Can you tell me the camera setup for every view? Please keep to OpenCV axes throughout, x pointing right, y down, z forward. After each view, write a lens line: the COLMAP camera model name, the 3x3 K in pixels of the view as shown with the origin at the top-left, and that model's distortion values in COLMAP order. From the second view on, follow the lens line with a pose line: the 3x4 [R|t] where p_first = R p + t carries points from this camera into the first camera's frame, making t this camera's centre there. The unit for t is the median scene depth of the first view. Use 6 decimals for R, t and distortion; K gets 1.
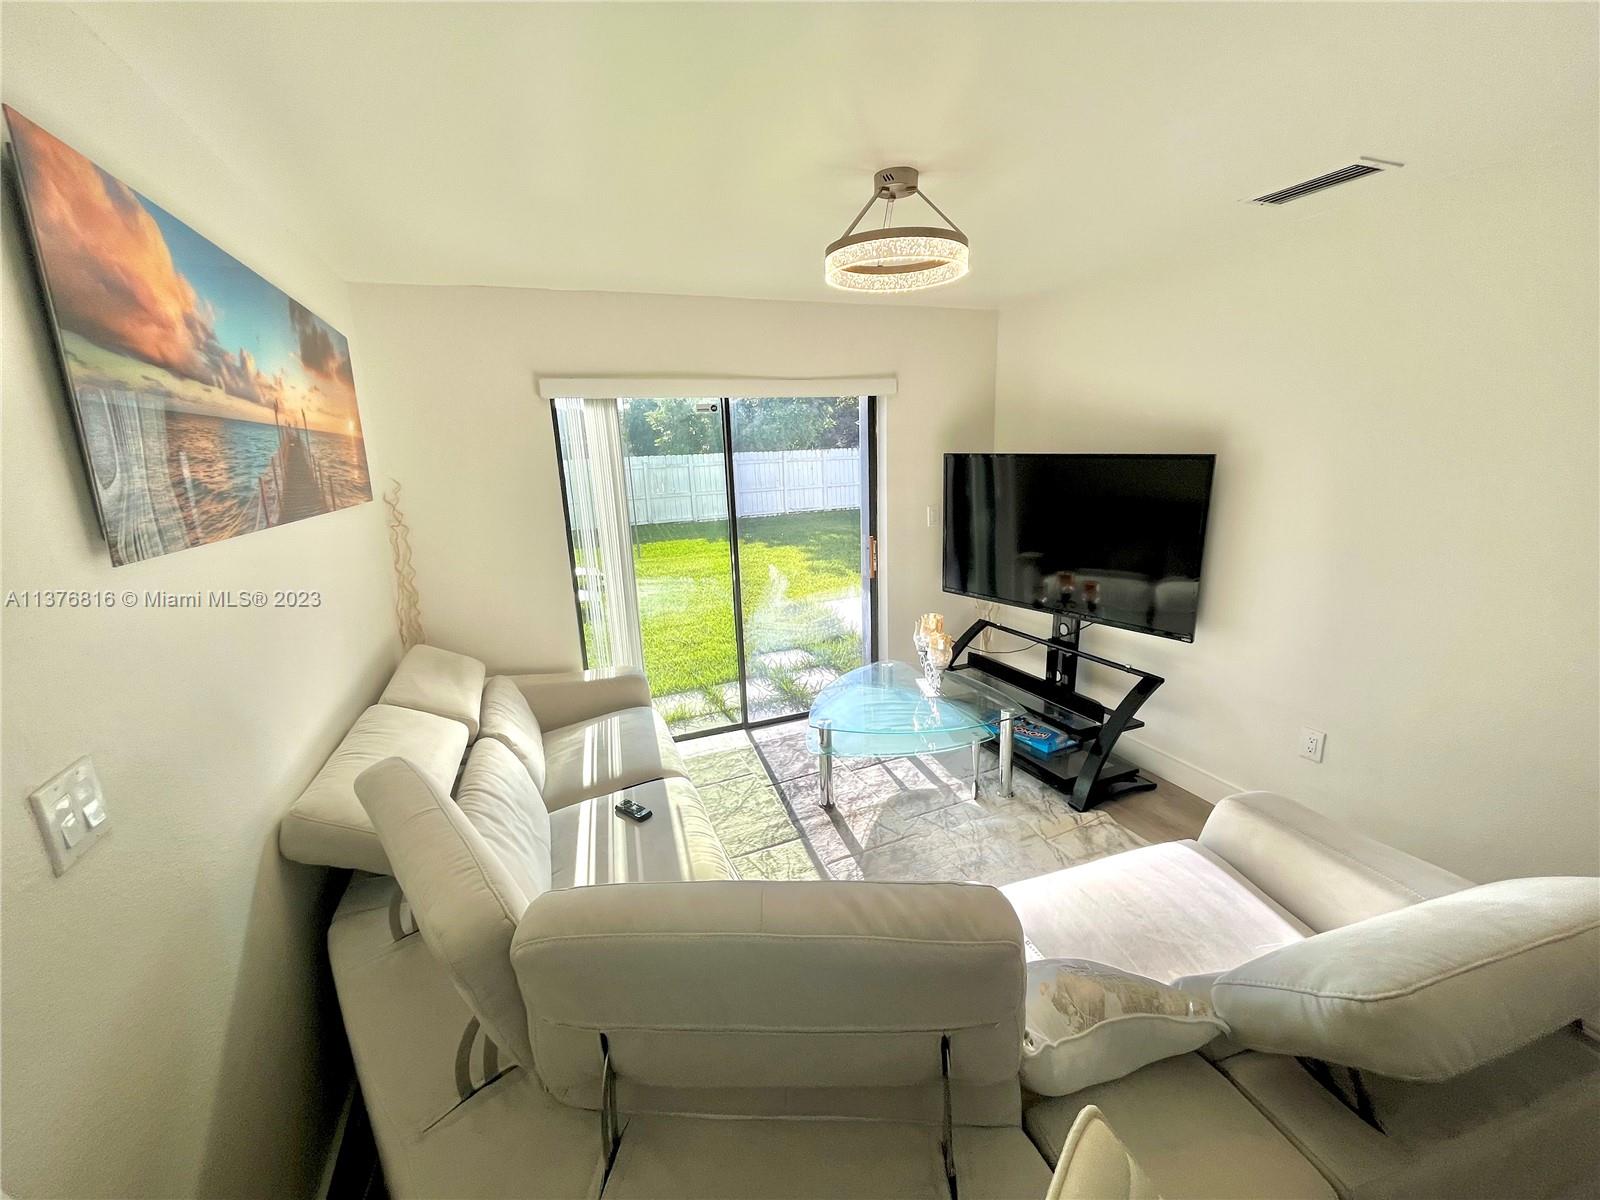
lens RADIAL K [[648.1, 0, 801.9], [0, 648.1, 601.6], [0, 0, 1]] dist [-0.001621, -0.000804]
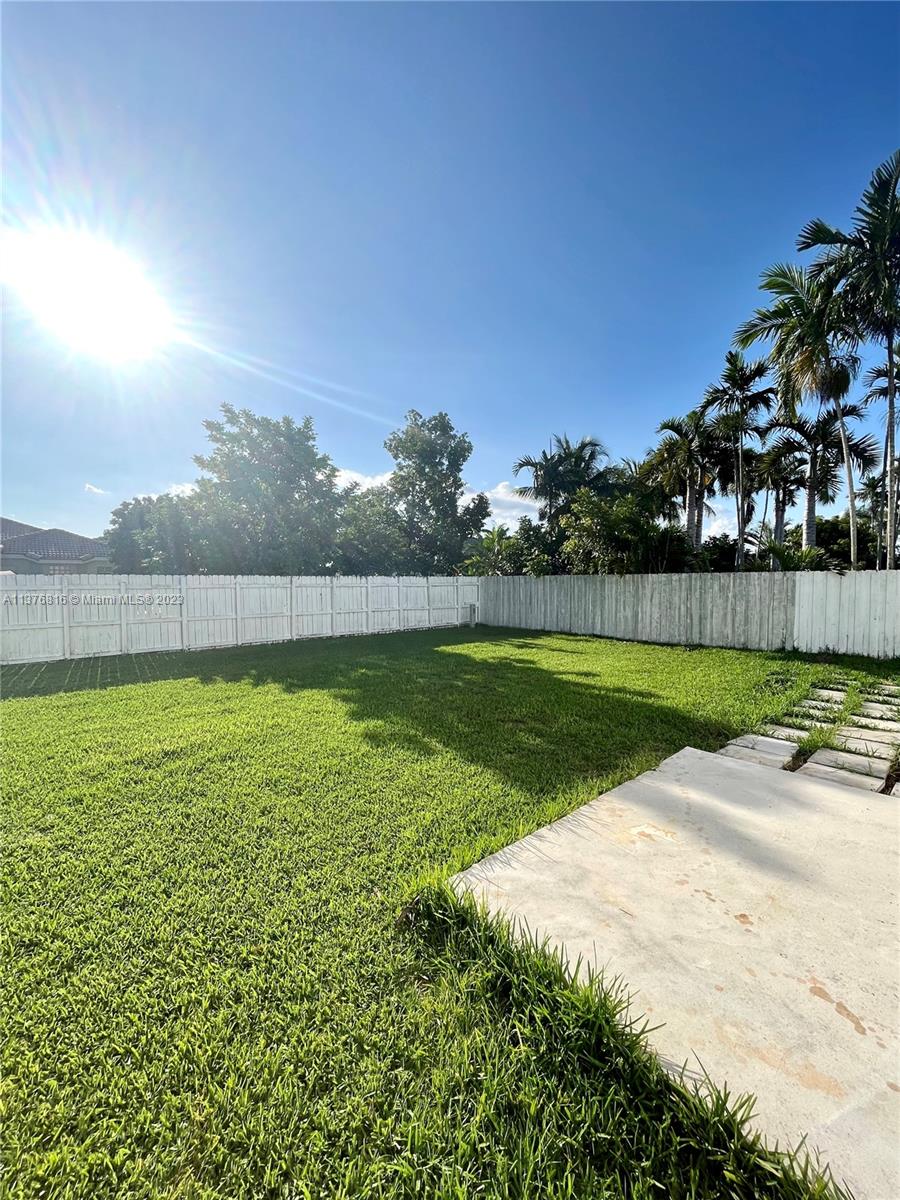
lens RADIAL K [[486.1, 0, 452.2], [0, 486.1, 598.9], [0, 0, 1]] dist [-0.001621, -0.000804]
pose [[0.944275, 0.024798, 0.328221, -0.039901], [0.040904, 0.980588, -0.191765, -0.049590], [-0.326605, 0.194505, 0.924931, 0.255112]]
